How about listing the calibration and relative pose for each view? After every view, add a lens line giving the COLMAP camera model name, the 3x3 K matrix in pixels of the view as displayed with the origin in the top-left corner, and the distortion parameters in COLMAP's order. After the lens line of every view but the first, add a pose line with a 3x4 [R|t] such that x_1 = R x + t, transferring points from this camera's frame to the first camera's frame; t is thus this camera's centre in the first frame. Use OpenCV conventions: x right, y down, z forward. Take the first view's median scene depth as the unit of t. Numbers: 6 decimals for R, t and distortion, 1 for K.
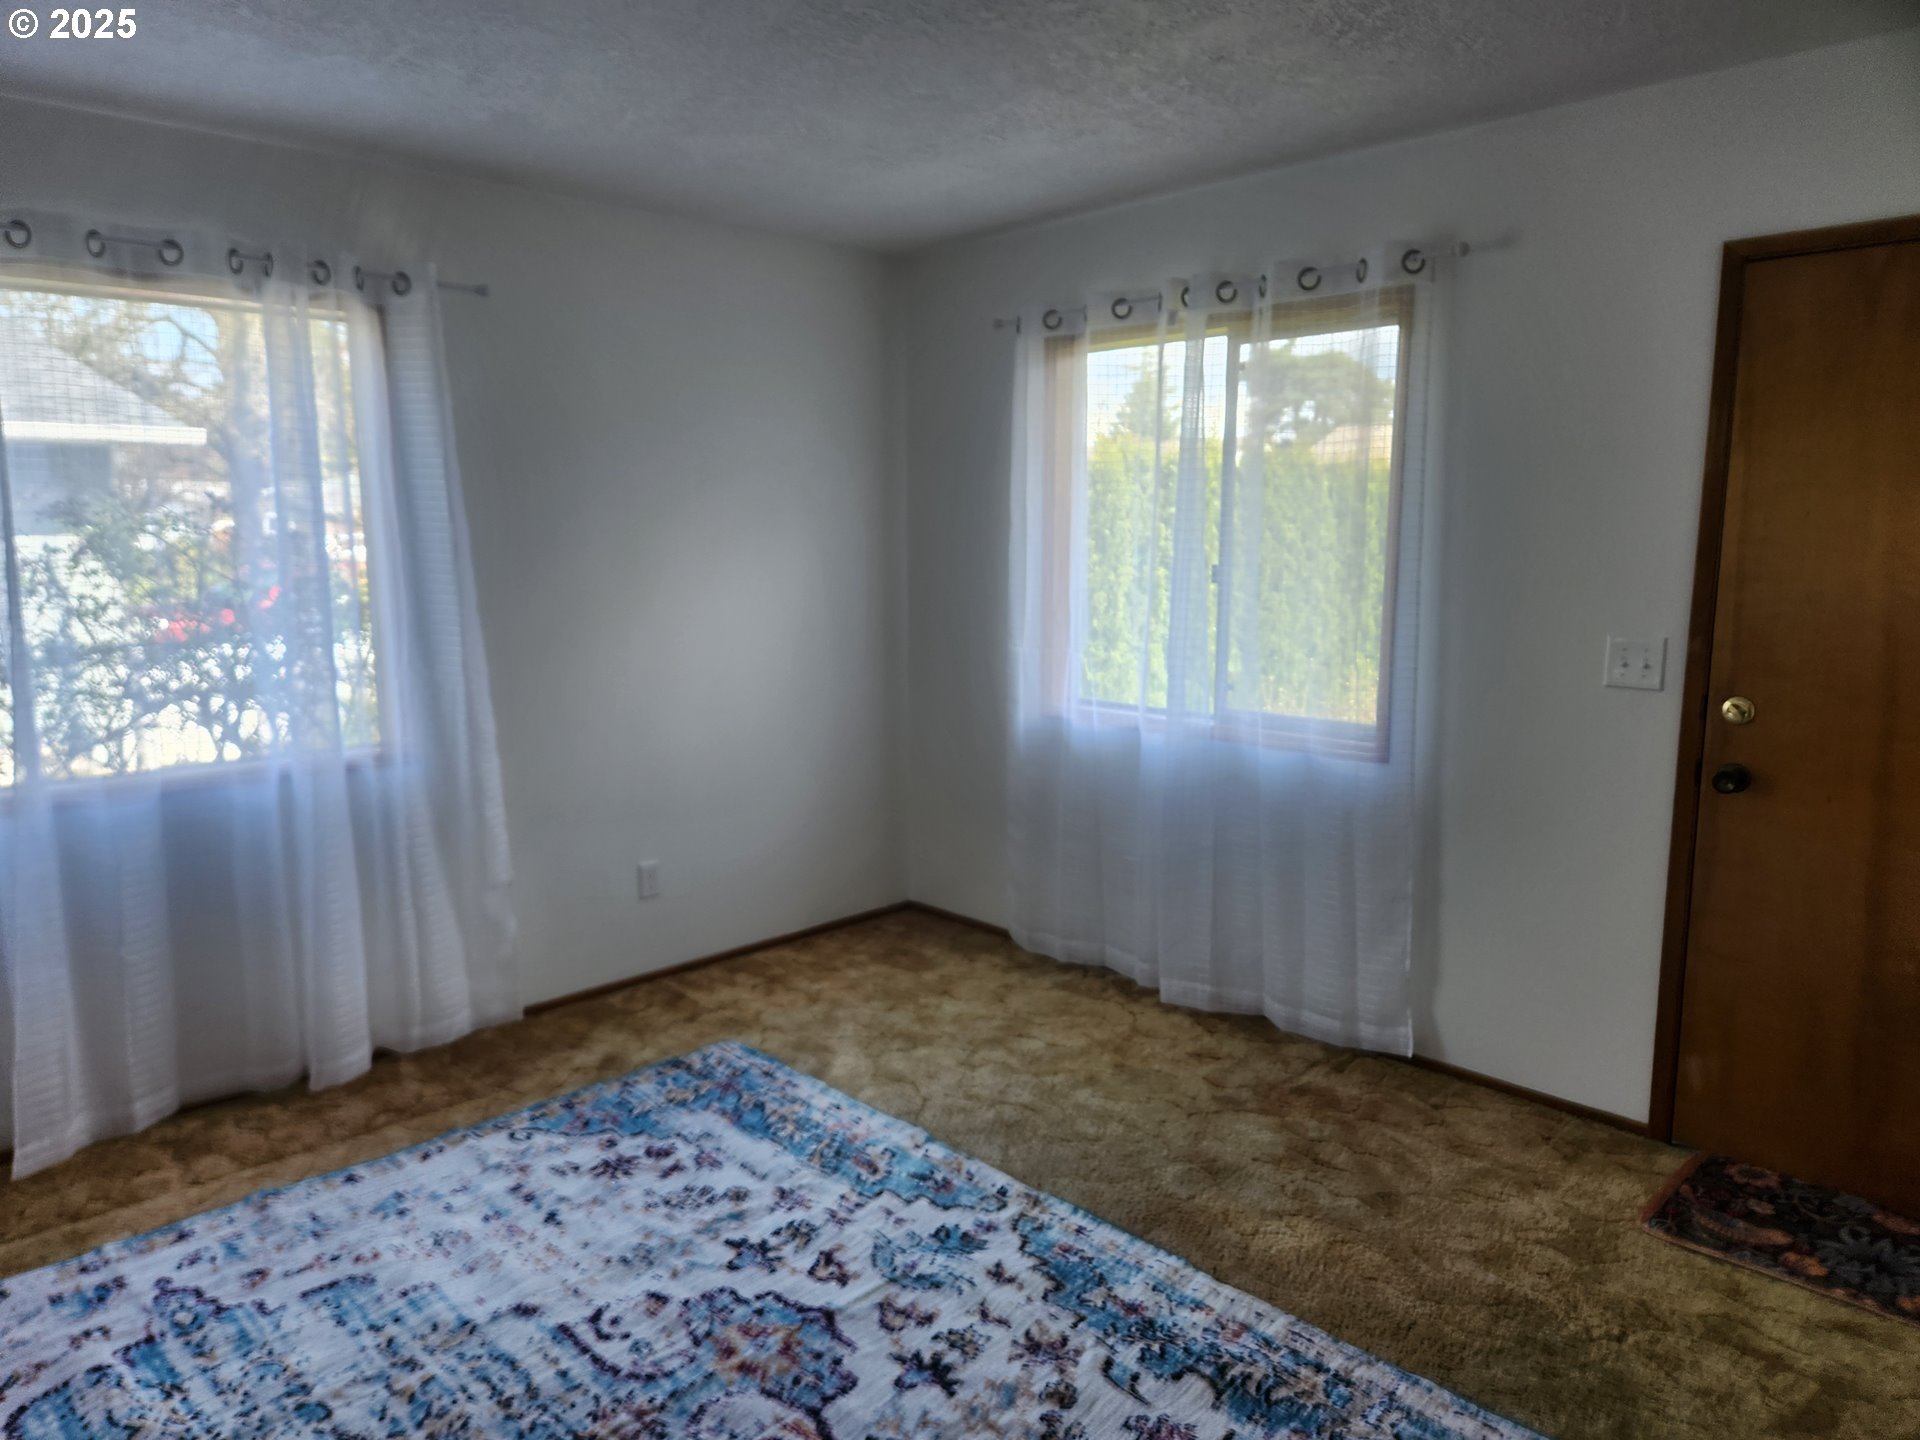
lens RADIAL K [[1295.6, 0, 960.0], [0, 1295.6, 720.0], [0, 0, 1]] dist [0.003025, 0.000303]
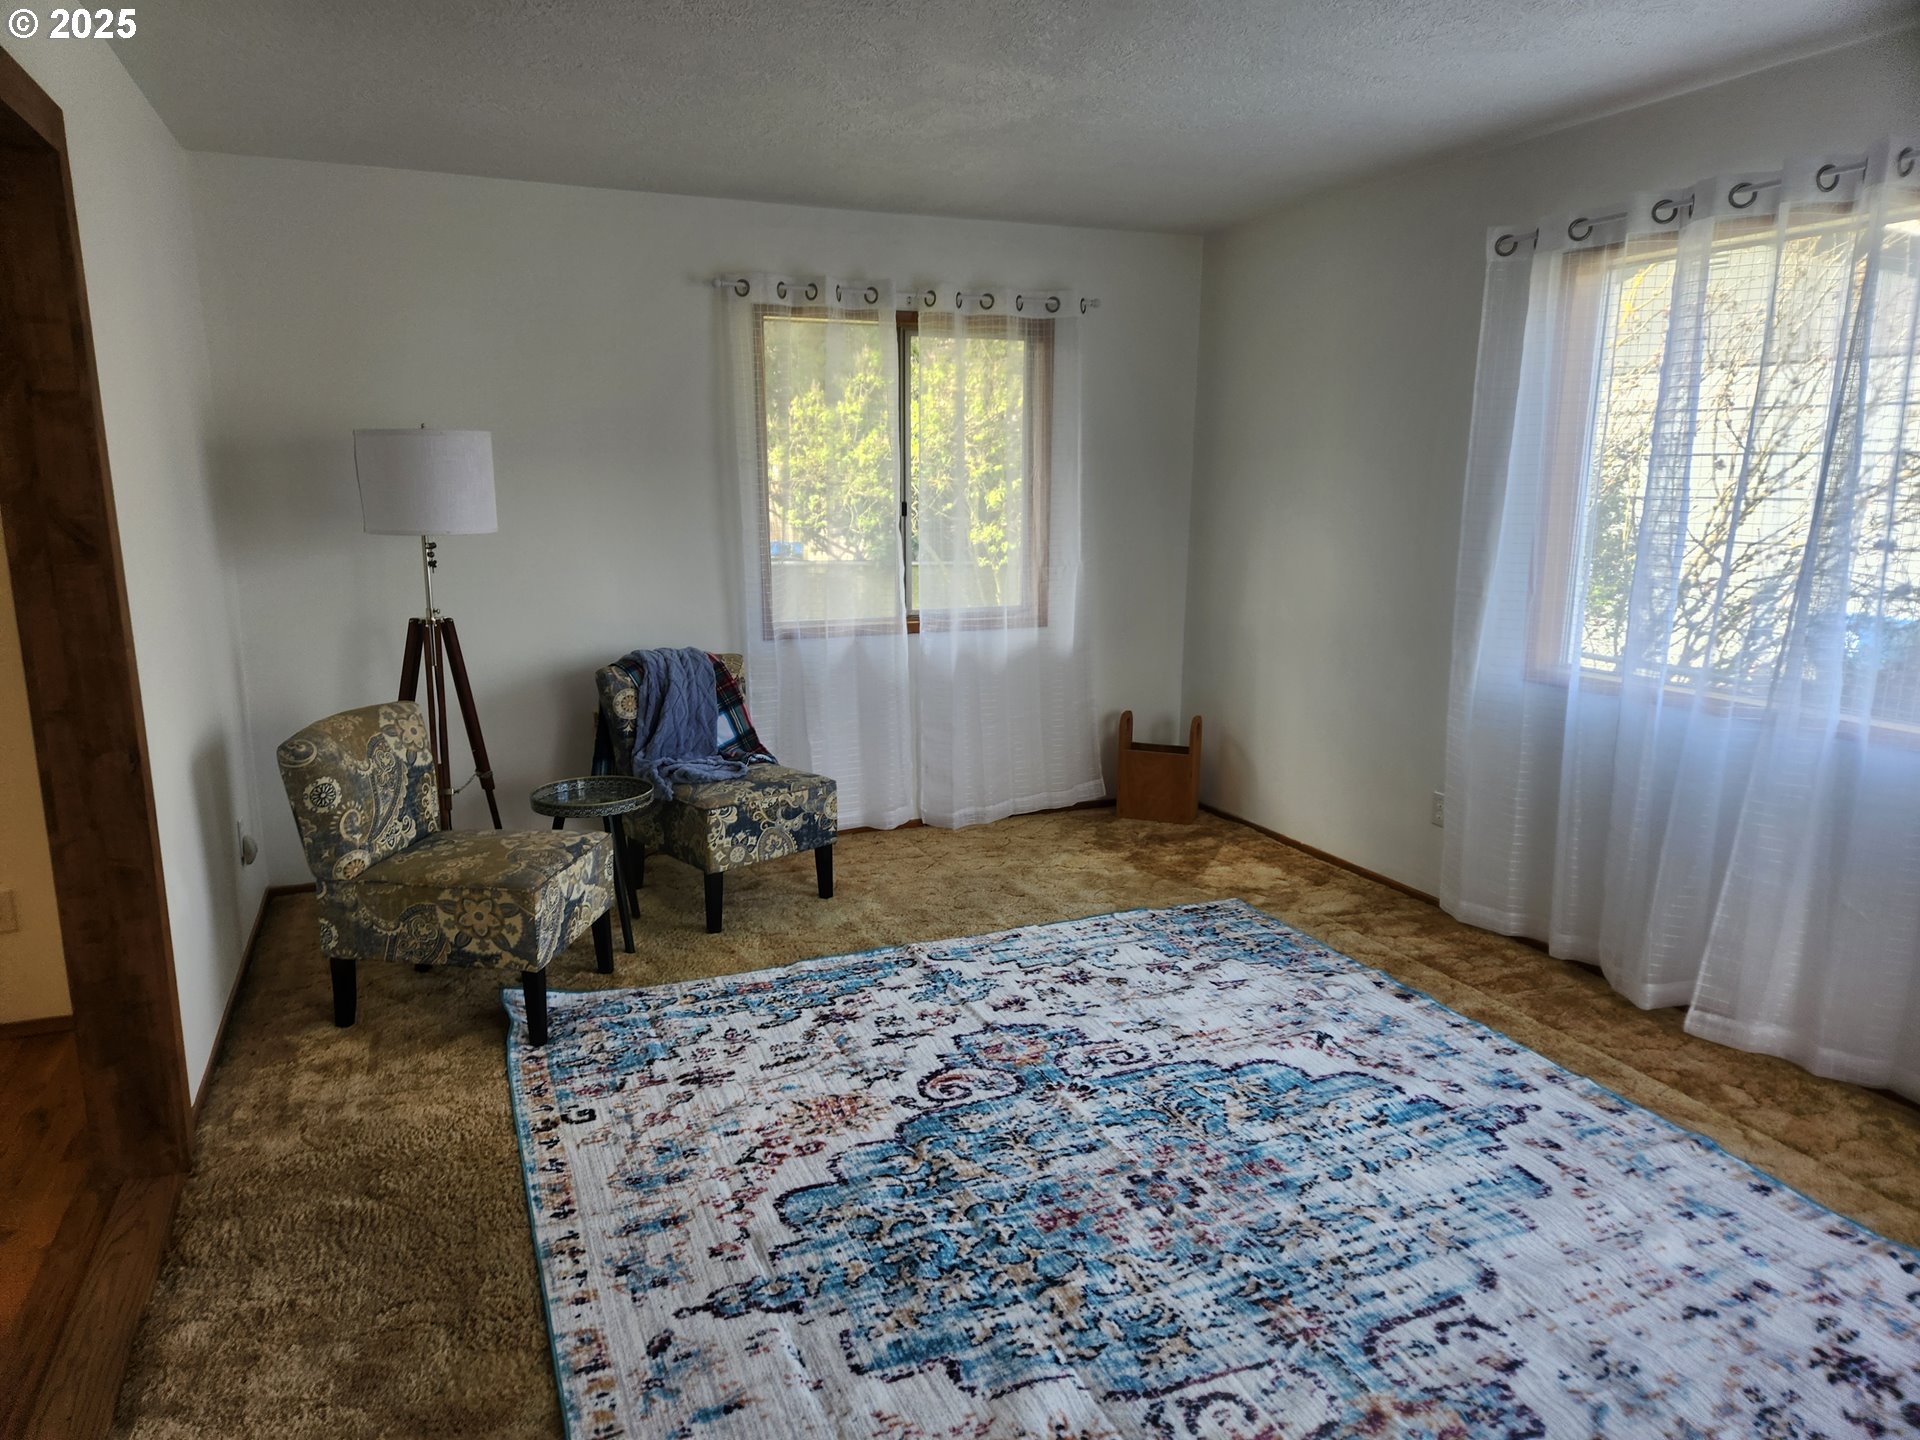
lens RADIAL K [[1295.6, 0, 960.0], [0, 1295.6, 720.0], [0, 0, 1]] dist [0.003025, 0.000303]
pose [[-0.364397, 0.185637, -0.912553, 0.588590], [-0.144270, 0.956845, 0.252257, -0.128557], [0.920000, 0.223576, -0.321890, 0.808325]]
